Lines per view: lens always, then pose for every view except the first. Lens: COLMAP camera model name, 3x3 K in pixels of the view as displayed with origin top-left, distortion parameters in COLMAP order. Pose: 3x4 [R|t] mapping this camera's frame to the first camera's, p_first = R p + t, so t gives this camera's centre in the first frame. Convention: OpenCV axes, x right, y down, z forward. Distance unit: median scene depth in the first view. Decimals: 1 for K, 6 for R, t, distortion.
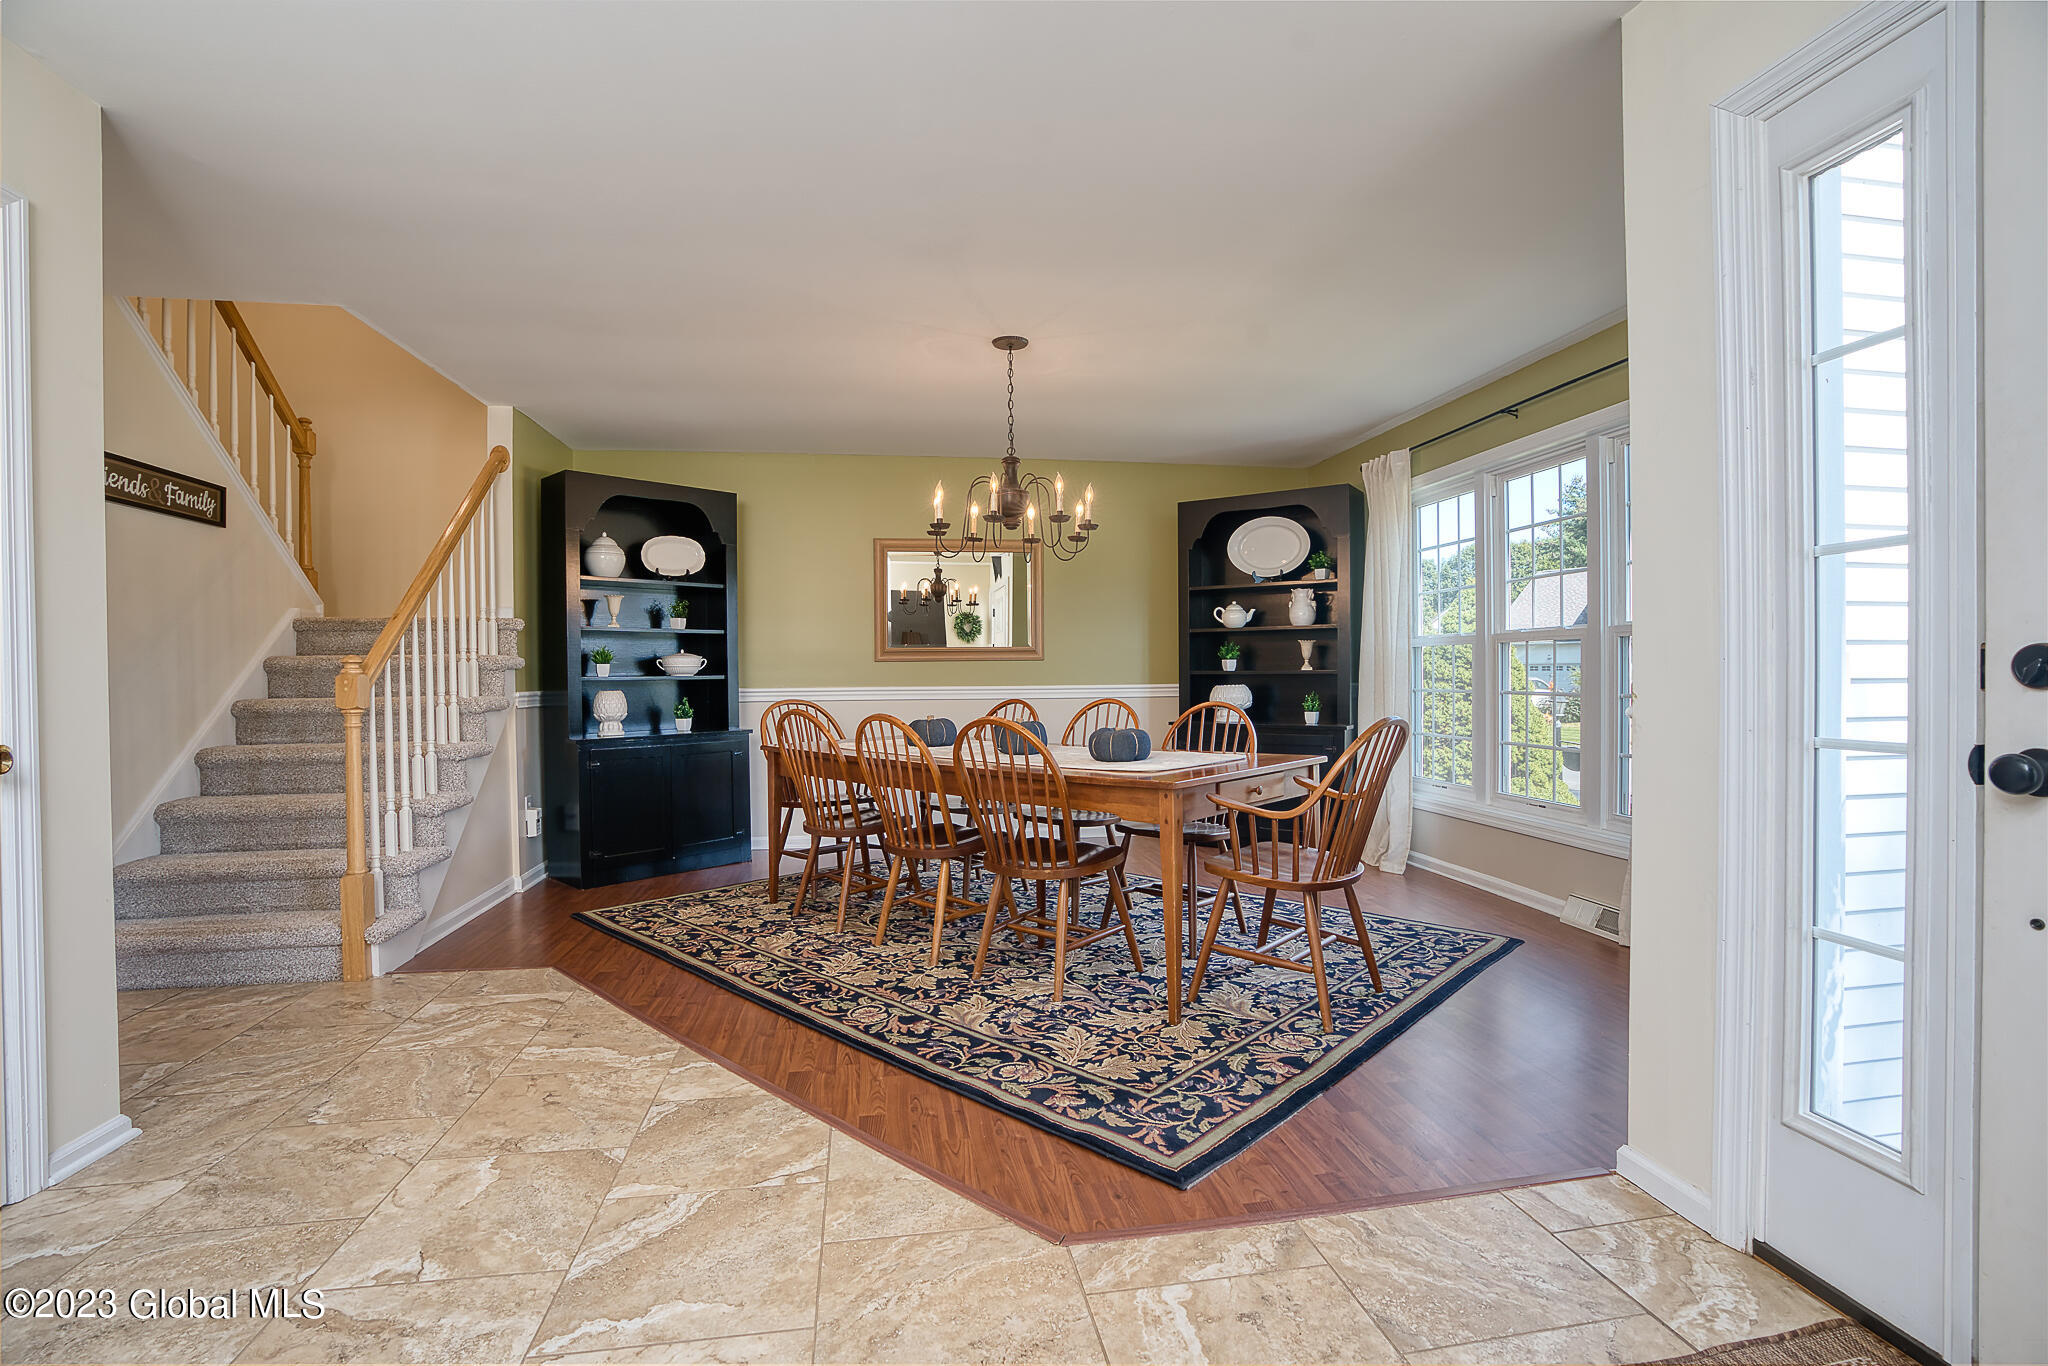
lens RADIAL K [[933.9, 0, 1023.6], [0, 933.9, 679.3], [0, 0, 1]] dist [-0.071378, 0.027089]
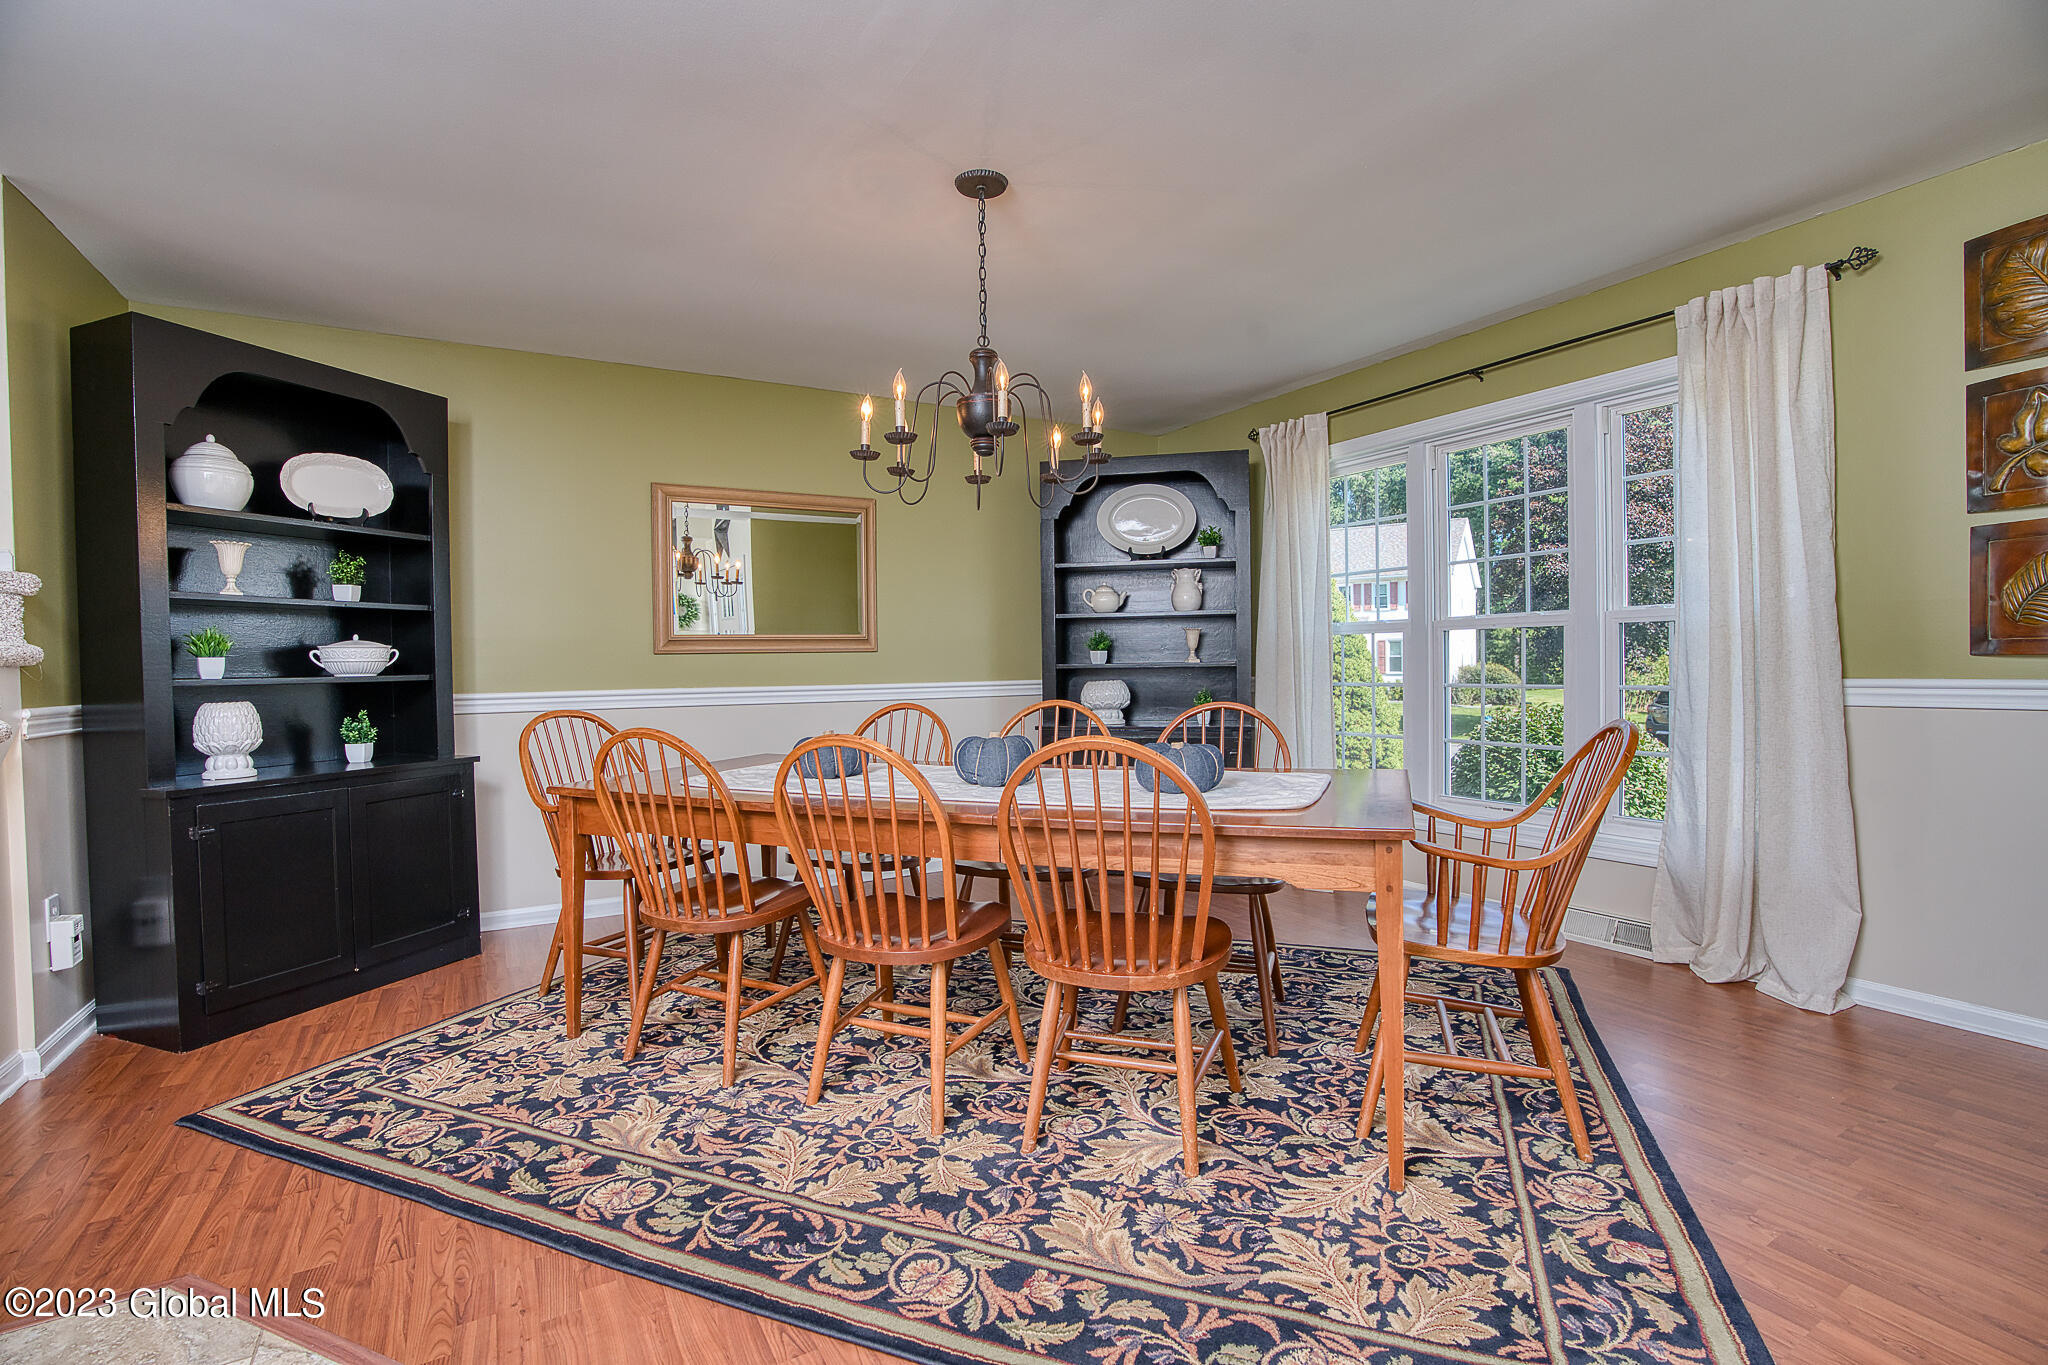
lens RADIAL K [[932.8, 0, 1024.0], [0, 932.8, 682.5], [0, 0, 1]] dist [-0.062570, 0.021539]
pose [[0.931434, -0.012535, 0.363694, -0.217881], [0.010012, 0.999911, 0.008820, -0.000622], [-0.363772, -0.004574, 0.931477, 0.330198]]
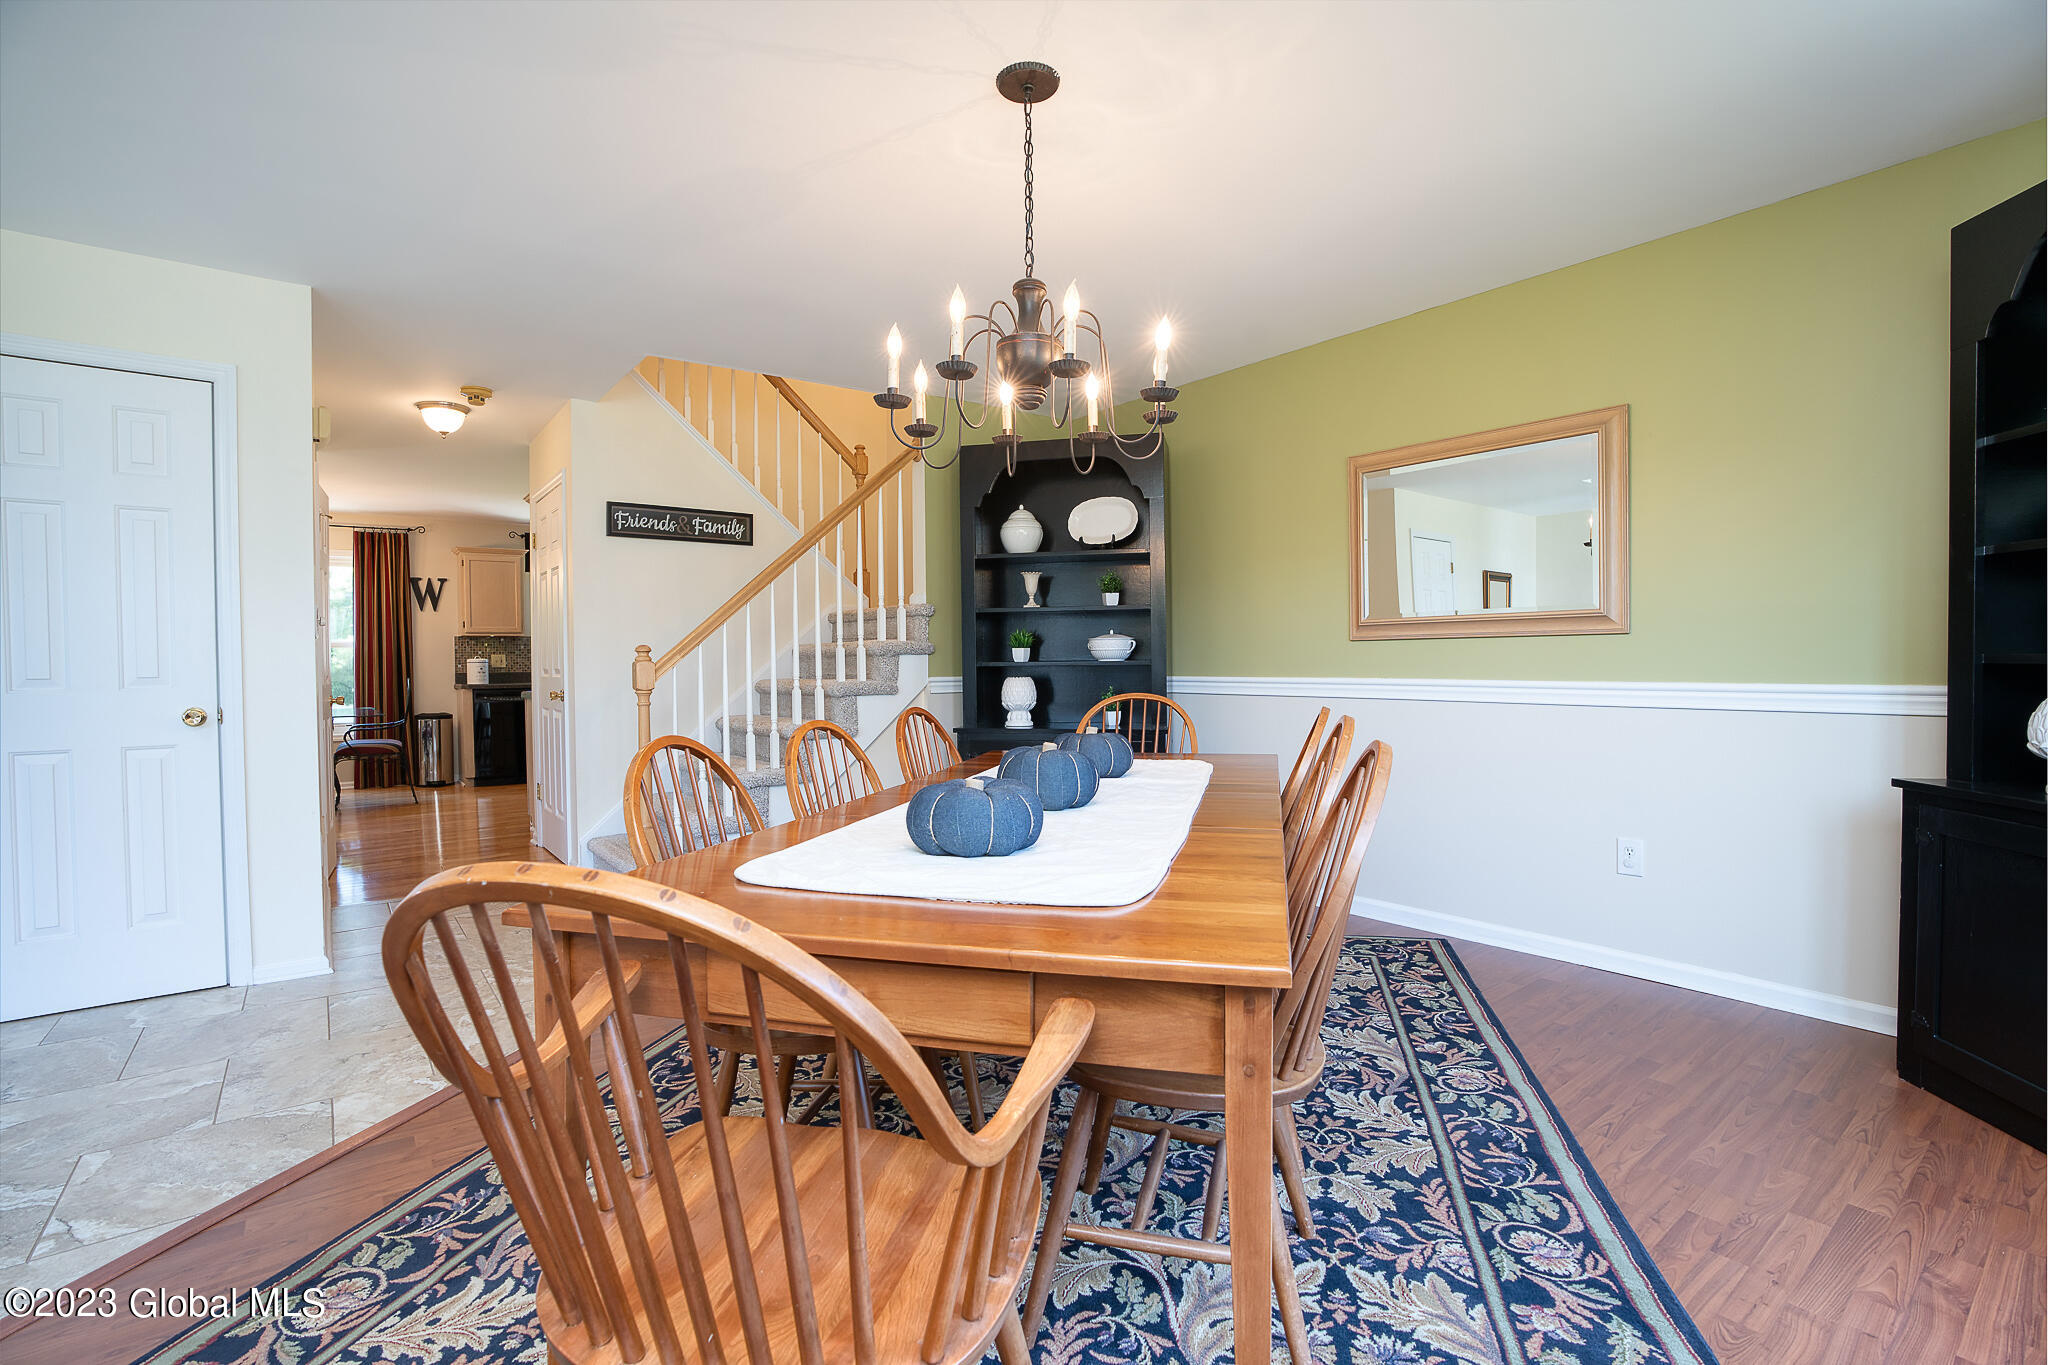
lens RADIAL K [[933.9, 0, 1023.6], [0, 933.9, 678.8], [0, 0, 1]] dist [-0.071378, 0.027089]
pose [[0.477054, 0.022510, -0.878585, 0.447935], [-0.002277, 0.999700, 0.024376, -0.010510], [0.878871, -0.009628, 0.476963, 0.671734]]
